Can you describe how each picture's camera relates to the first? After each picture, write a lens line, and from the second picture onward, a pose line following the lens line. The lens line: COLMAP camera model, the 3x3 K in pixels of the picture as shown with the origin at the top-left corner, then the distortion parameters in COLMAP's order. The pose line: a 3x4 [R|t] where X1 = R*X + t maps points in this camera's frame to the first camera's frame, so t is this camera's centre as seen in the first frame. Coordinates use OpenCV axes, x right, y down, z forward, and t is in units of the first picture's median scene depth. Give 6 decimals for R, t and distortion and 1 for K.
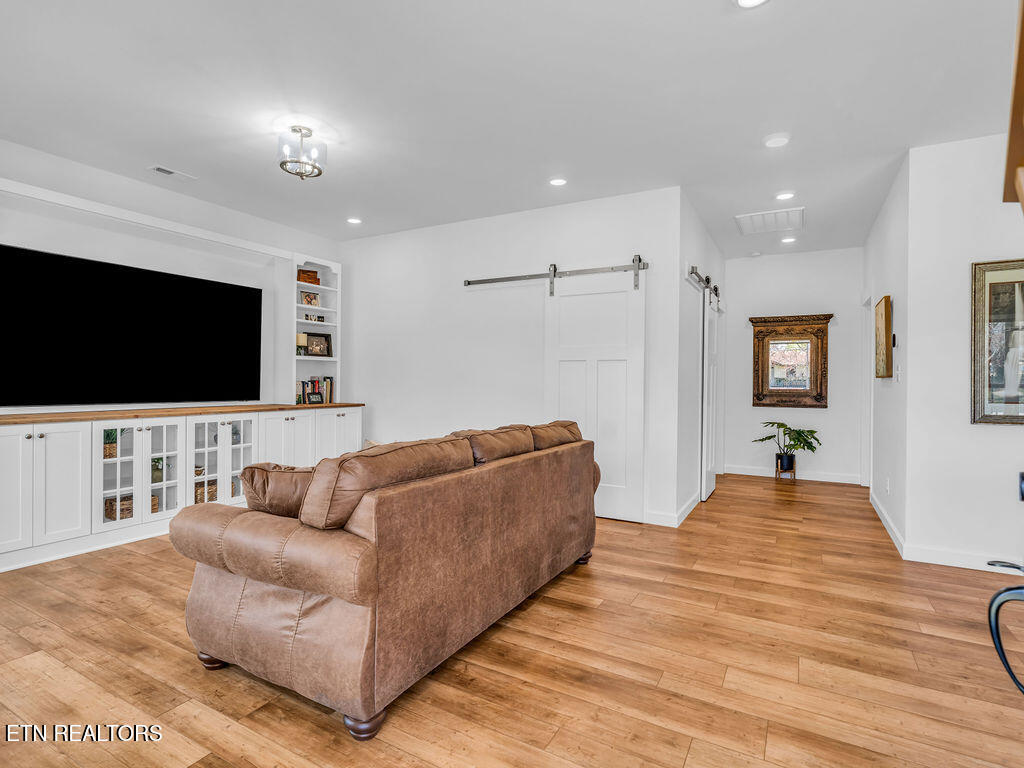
lens RADIAL K [[530.6, 0, 512.0], [0, 530.6, 384.0], [0, 0, 1]] dist [-0.003541, 0.000519]
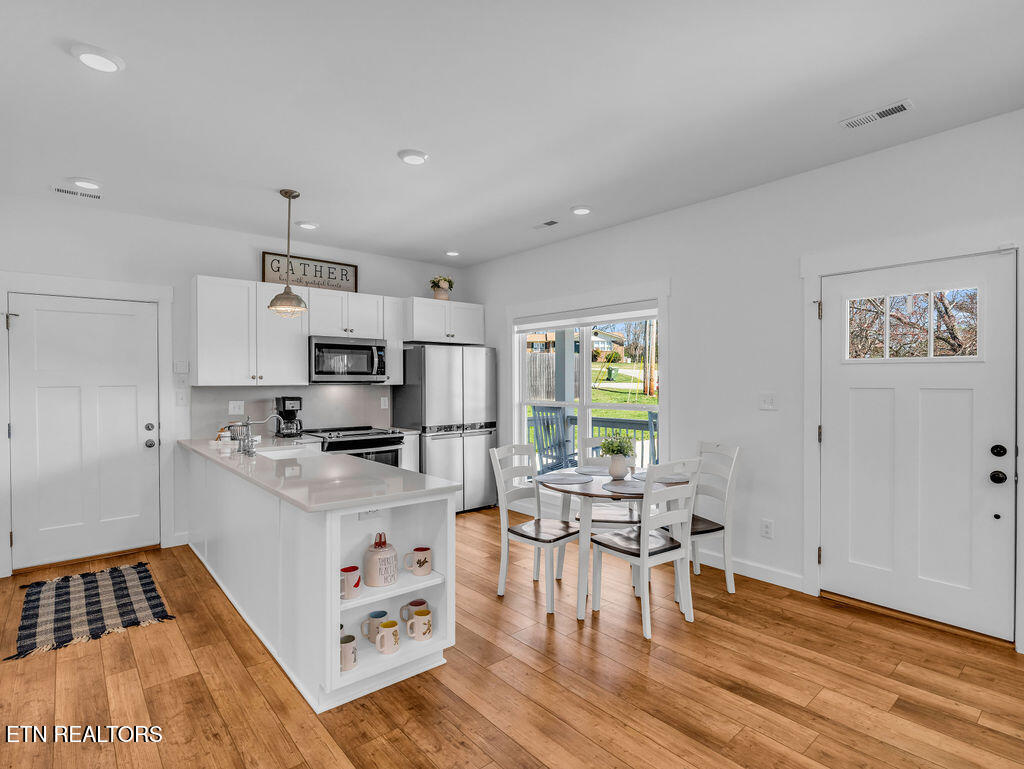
lens RADIAL K [[540.3, 0, 512.0], [0, 540.3, 384.5], [0, 0, 1]] dist [-0.003559, -0.000986]
pose [[-0.938983, -0.007581, 0.343880, 0.483646], [-0.001416, 0.999834, 0.018175, -0.125858], [-0.343961, 0.016580, -0.938838, 2.065379]]
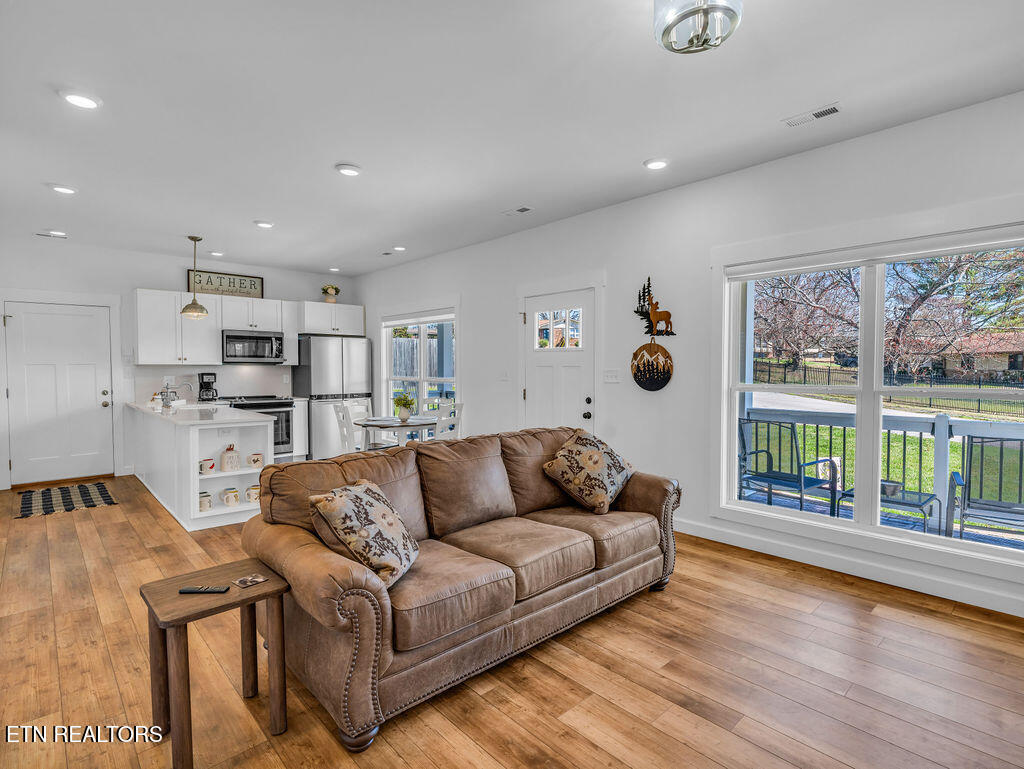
lens RADIAL K [[530.6, 0, 512.0], [0, 530.6, 384.5], [0, 0, 1]] dist [-0.003541, 0.000519]
pose [[-0.952589, -0.018752, 0.303682, -0.683512], [-0.005471, 0.998993, 0.044526, -0.111466], [-0.304211, 0.040754, -0.951733, 2.801607]]
